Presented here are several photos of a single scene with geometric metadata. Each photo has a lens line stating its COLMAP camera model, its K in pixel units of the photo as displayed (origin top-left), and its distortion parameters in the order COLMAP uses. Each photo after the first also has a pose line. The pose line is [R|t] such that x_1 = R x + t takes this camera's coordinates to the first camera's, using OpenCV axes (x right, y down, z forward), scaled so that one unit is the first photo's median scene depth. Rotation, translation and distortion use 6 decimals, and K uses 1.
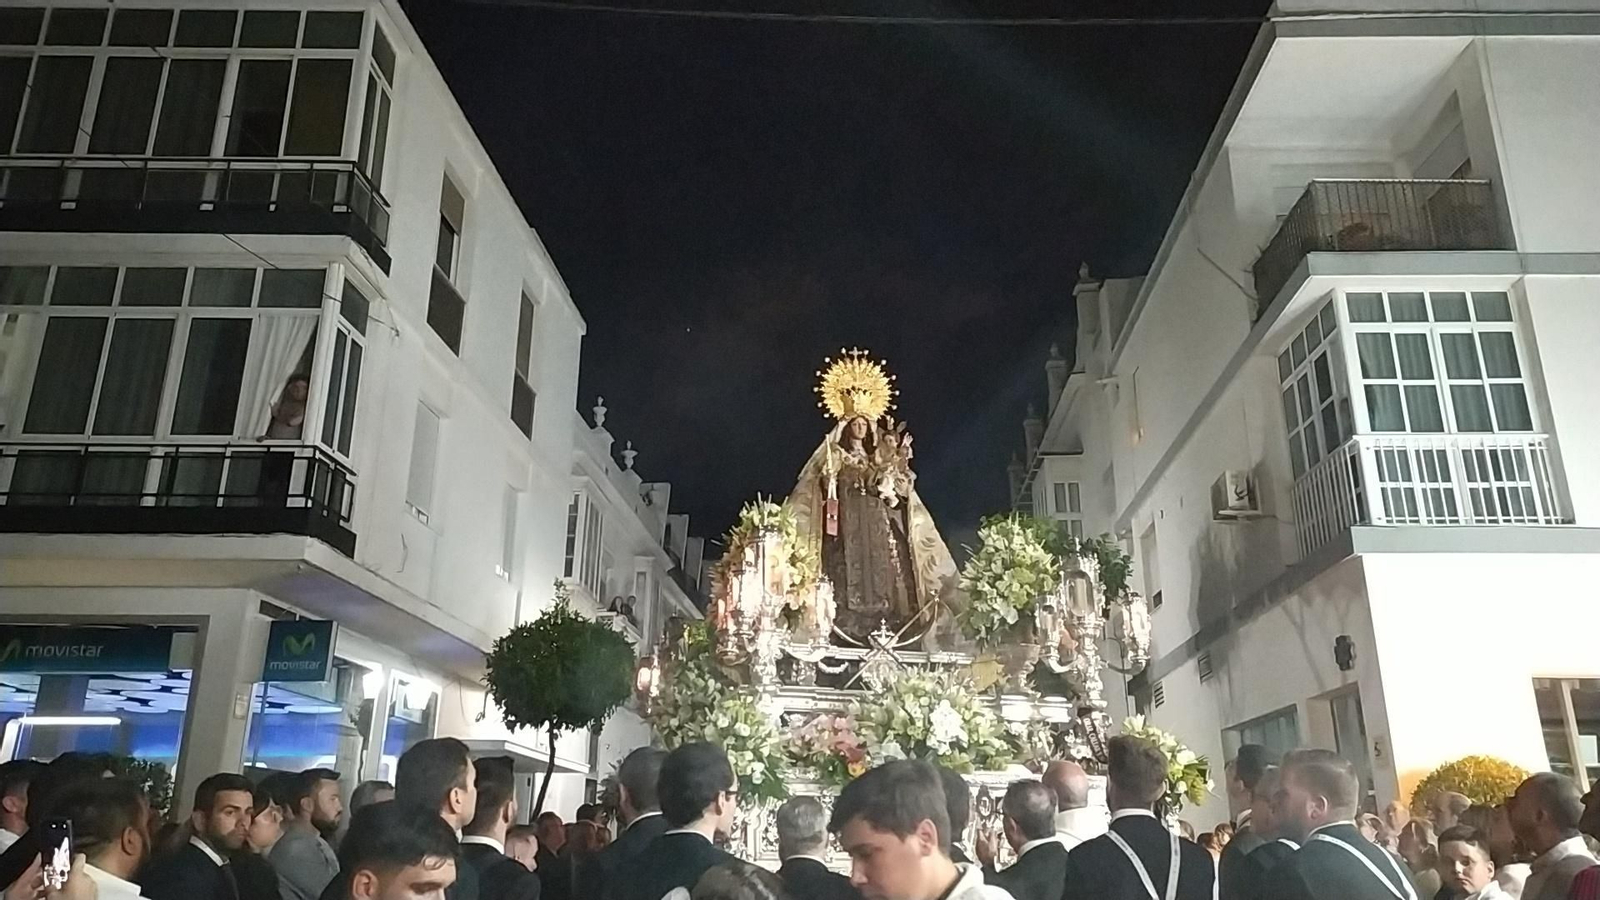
lens RADIAL K [[1193.0, 0, 796.1], [0, 1193.0, 455.6], [0, 0, 1]] dist [0.103029, -0.109724]
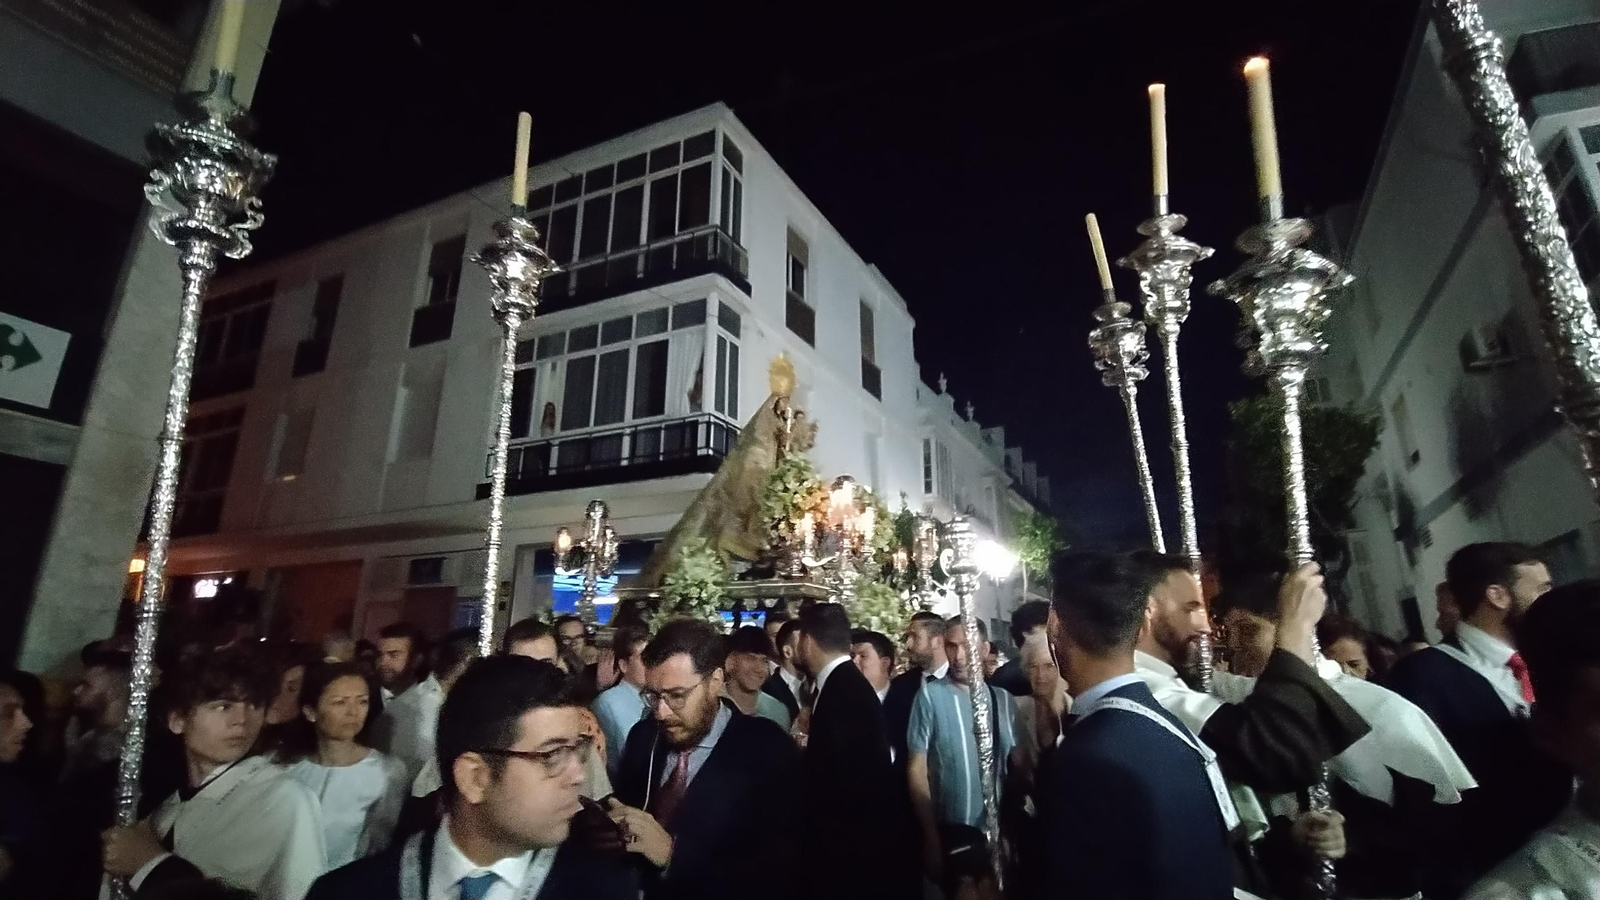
lens RADIAL K [[742.7, 0, 801.0], [0, 742.7, 444.6], [0, 0, 1]] dist [-0.016103, -0.000668]
pose [[0.913300, -0.129211, -0.386248, 0.050536], [0.137828, 0.990441, -0.005429, 0.046649], [0.383257, -0.048277, 0.922379, 0.177970]]
